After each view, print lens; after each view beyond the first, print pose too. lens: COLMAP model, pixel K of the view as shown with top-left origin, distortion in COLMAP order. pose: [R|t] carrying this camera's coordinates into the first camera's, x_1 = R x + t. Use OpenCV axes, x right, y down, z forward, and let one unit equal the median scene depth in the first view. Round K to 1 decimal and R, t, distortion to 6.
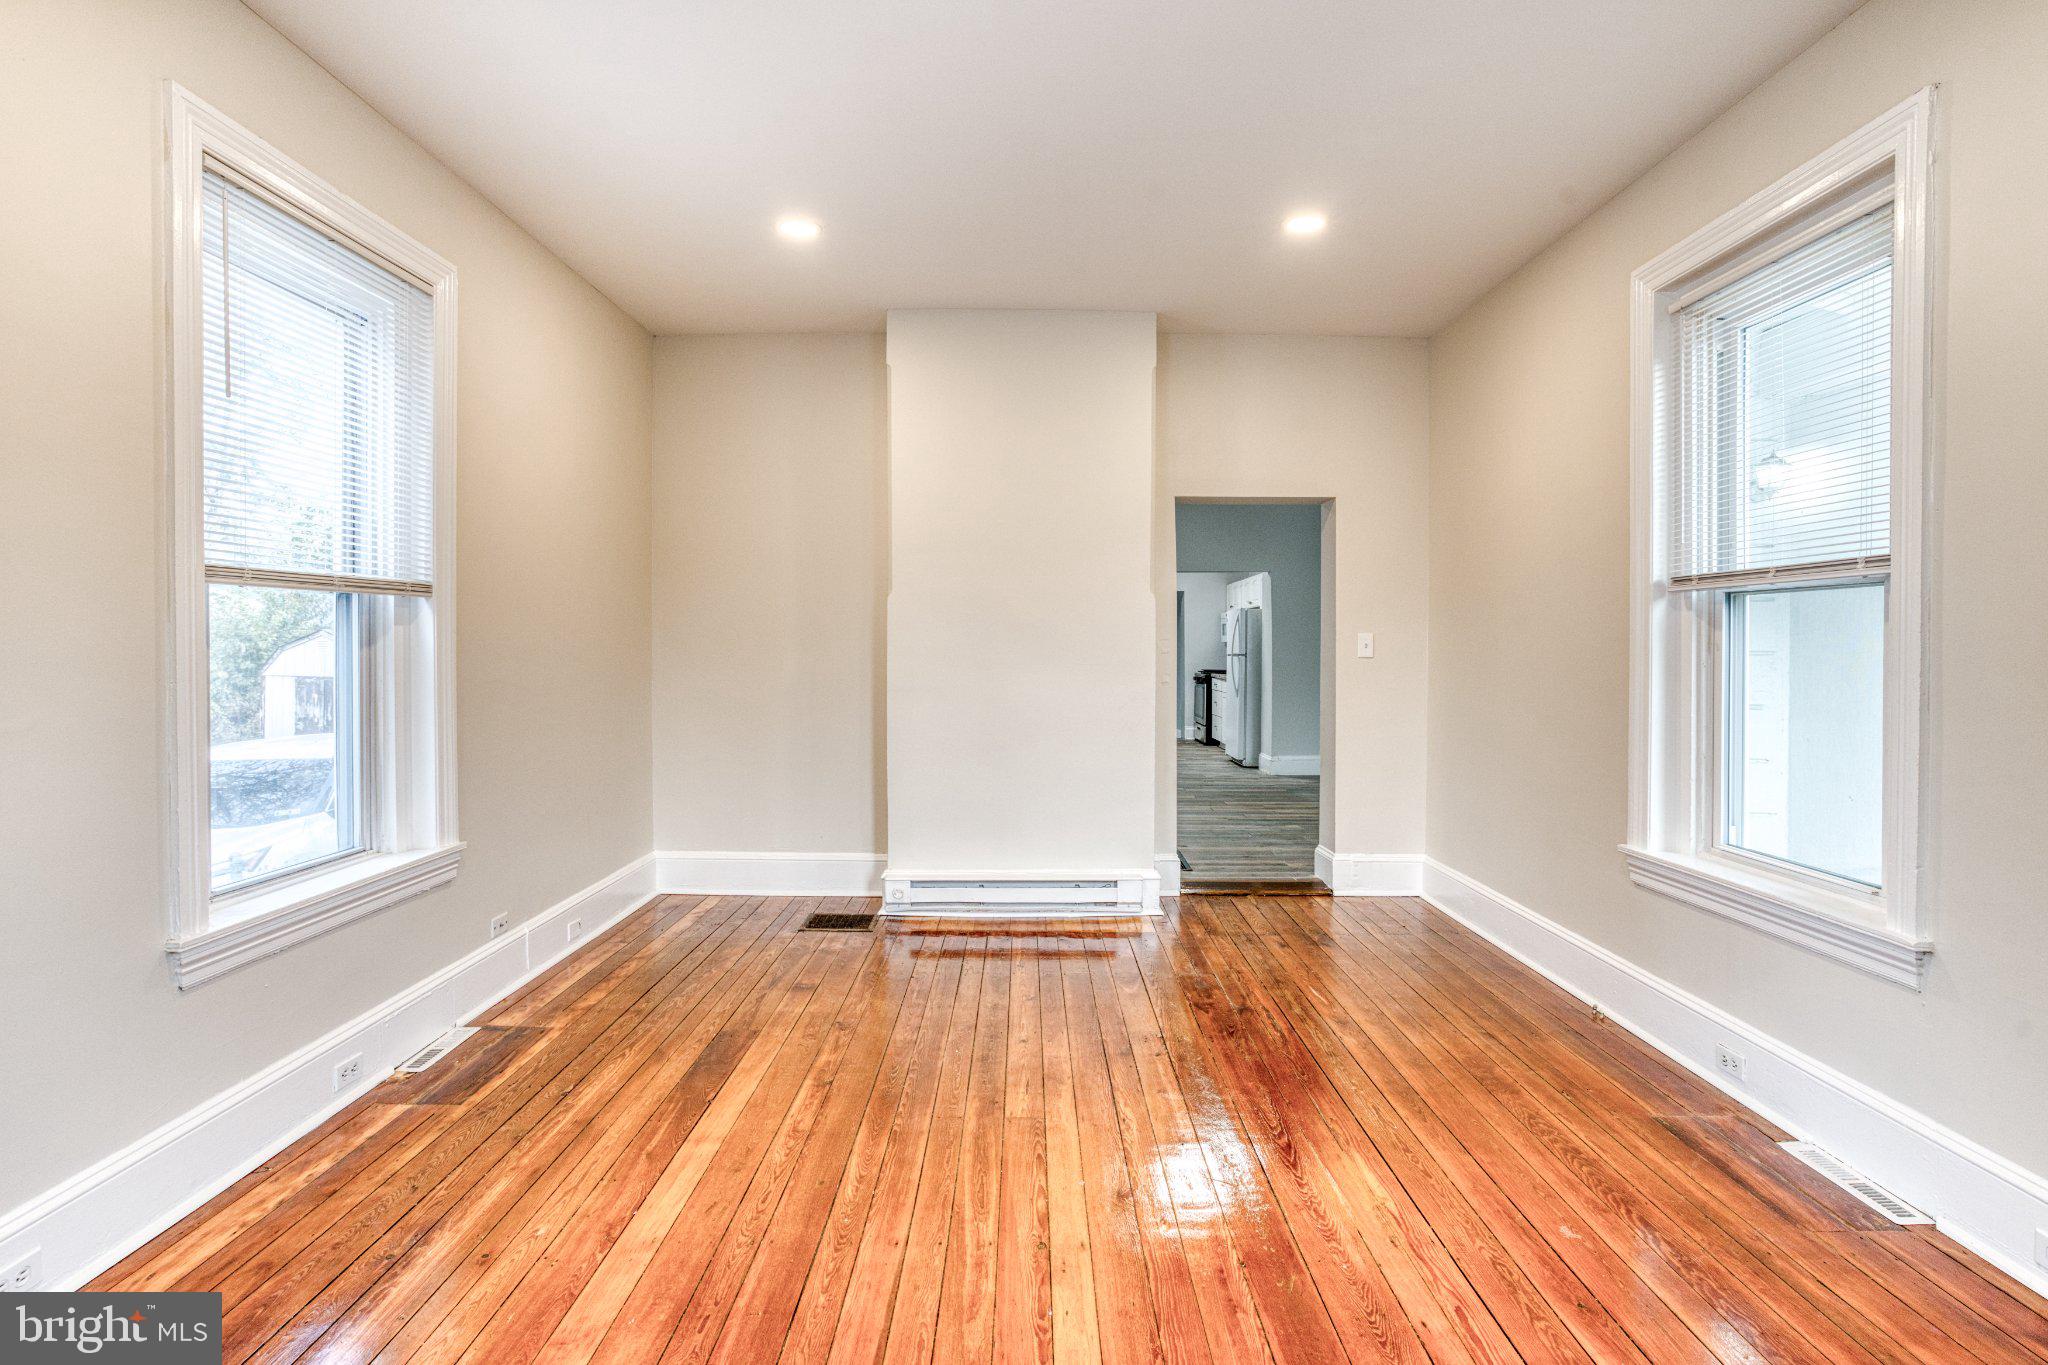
lens RADIAL K [[1026.8, 0, 1025.8], [0, 1026.8, 644.0], [0, 0, 1]] dist [-0.069352, 0.037492]
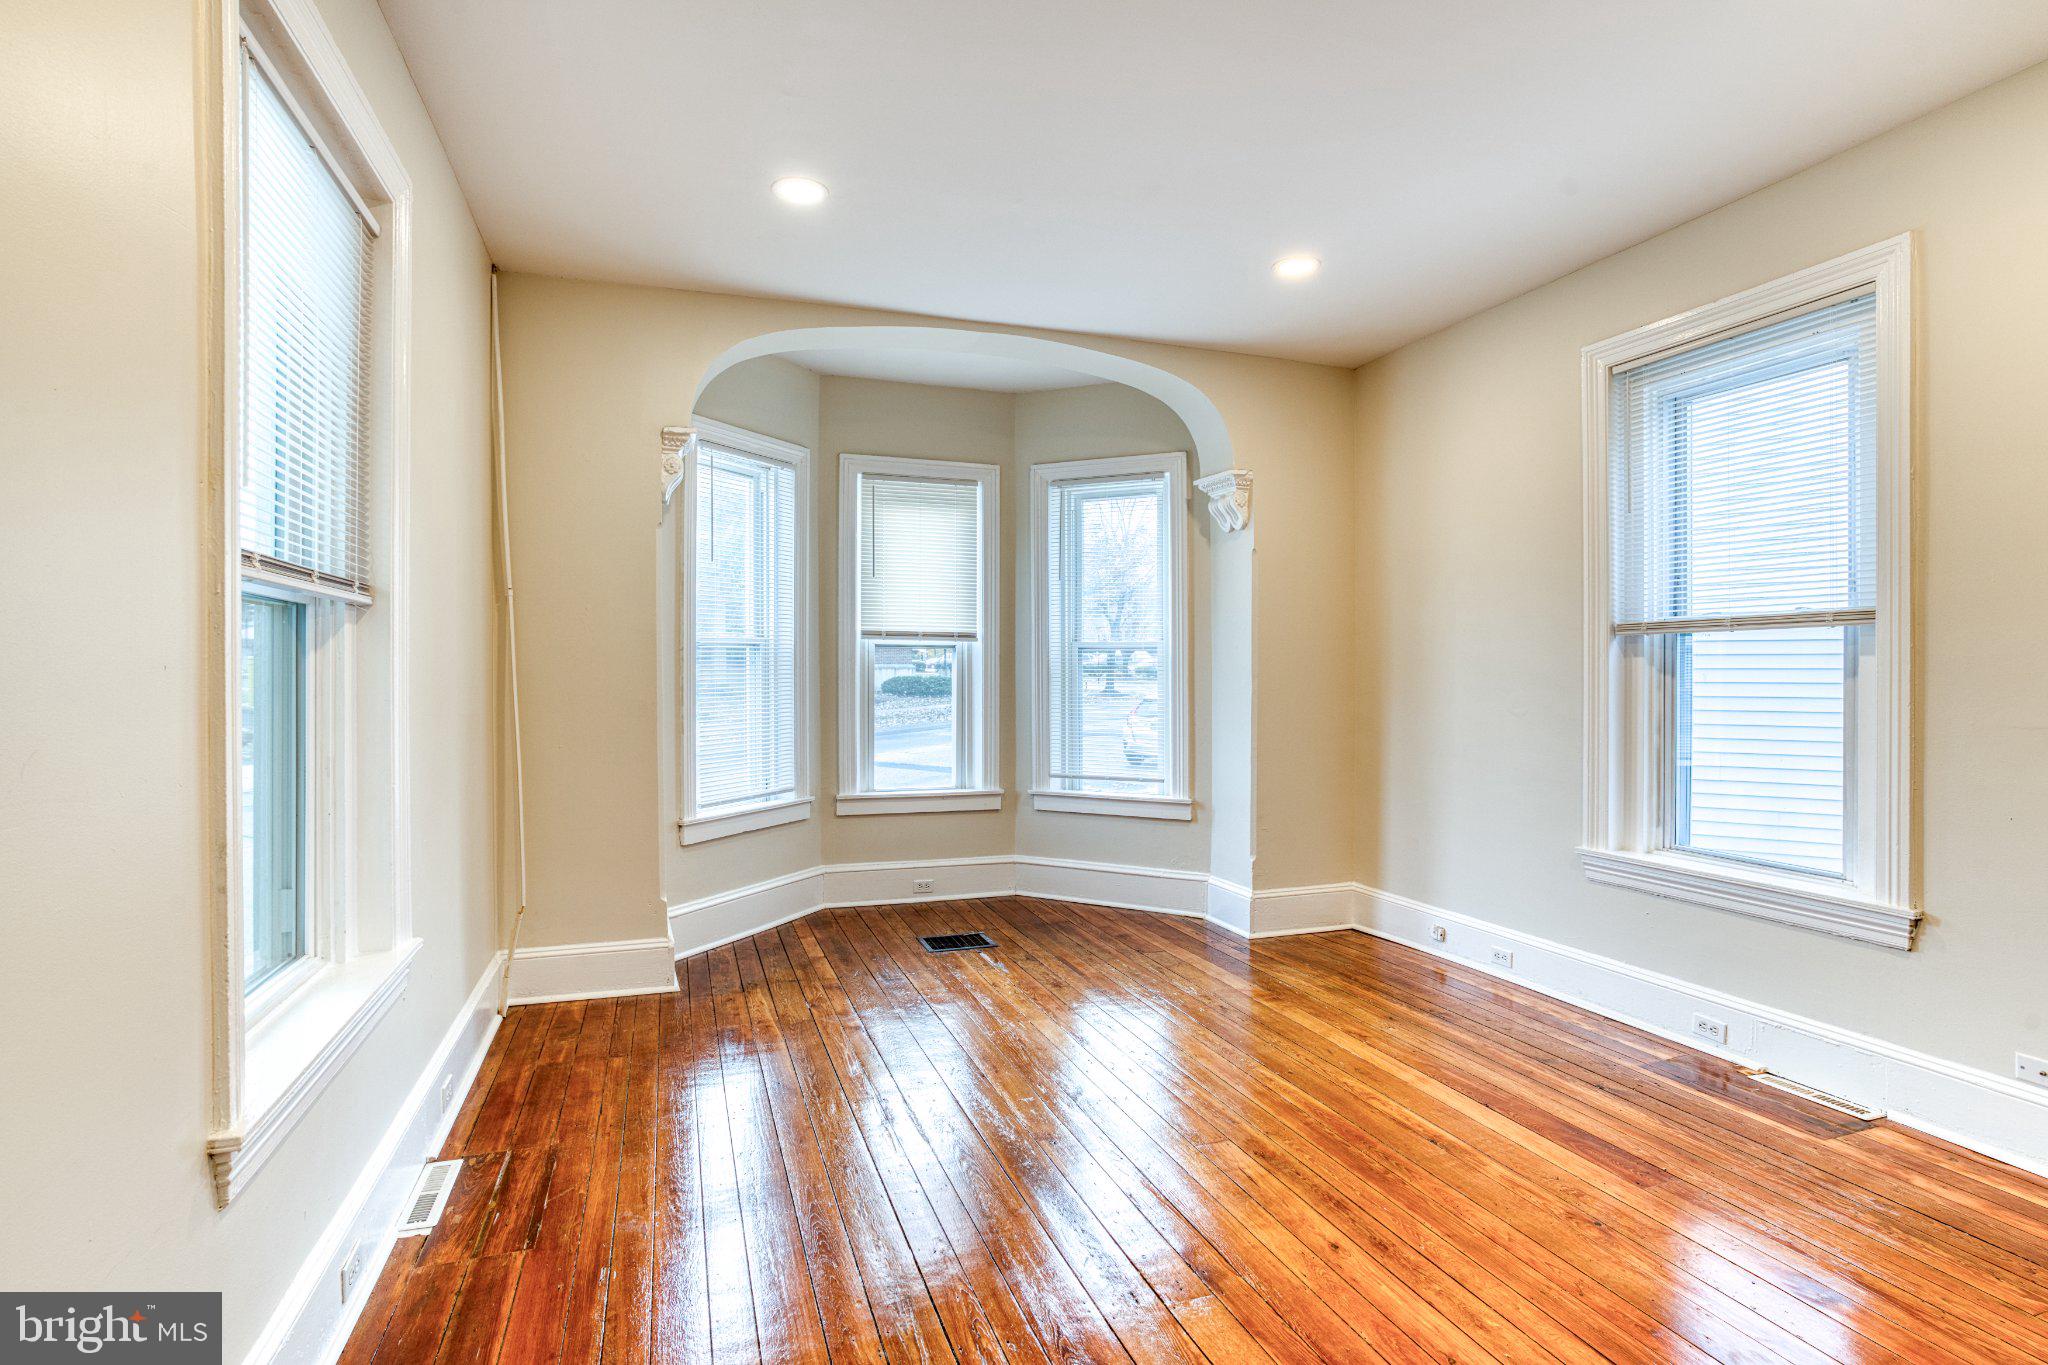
lens RADIAL K [[1026.8, 0, 1025.8], [0, 1026.8, 644.0], [0, 0, 1]] dist [-0.069352, 0.037492]
pose [[-0.940559, -0.007968, -0.339537, 0.505709], [-0.001790, 0.999827, -0.018504, -0.011673], [0.339626, -0.016797, -0.940411, 1.837611]]
